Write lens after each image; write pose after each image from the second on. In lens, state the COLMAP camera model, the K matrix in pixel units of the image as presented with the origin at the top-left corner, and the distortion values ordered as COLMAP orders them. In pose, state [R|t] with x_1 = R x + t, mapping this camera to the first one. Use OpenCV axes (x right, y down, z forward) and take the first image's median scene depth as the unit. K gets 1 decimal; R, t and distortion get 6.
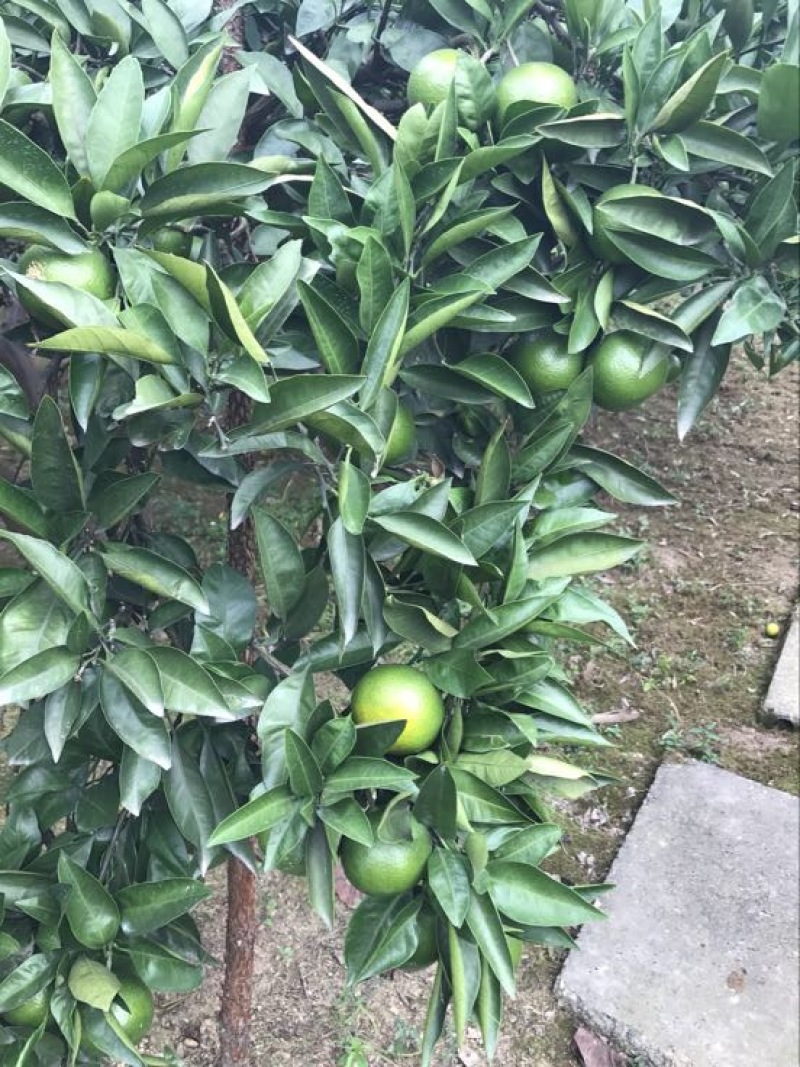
lens RADIAL K [[770.2, 0, 400.0], [0, 770.2, 533.5], [0, 0, 1]] dist [-0.074264, -0.007904]
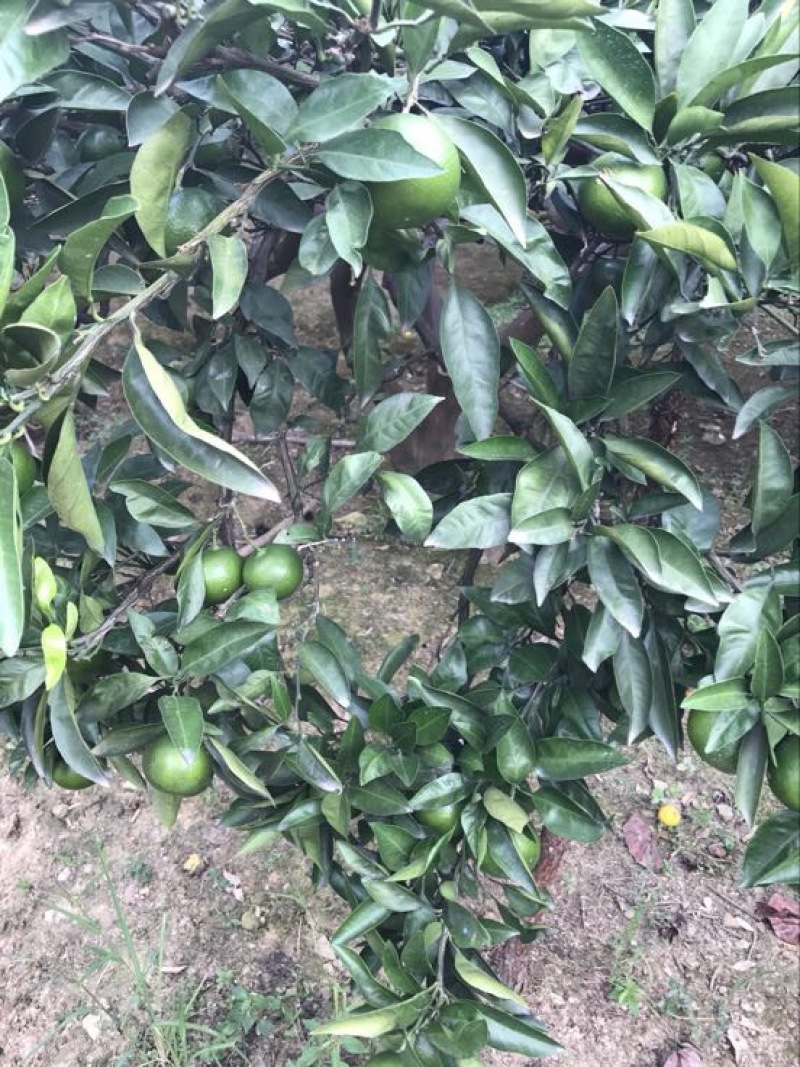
lens RADIAL K [[757.2, 0, 400.0], [0, 757.2, 533.5], [0, 0, 1]] dist [-0.047044, -0.024019]
pose [[0.900204, 0.214865, -0.378770, -0.190439], [-0.197354, 0.976642, 0.084980, 0.112725], [0.388182, -0.001747, 0.921581, -0.119907]]
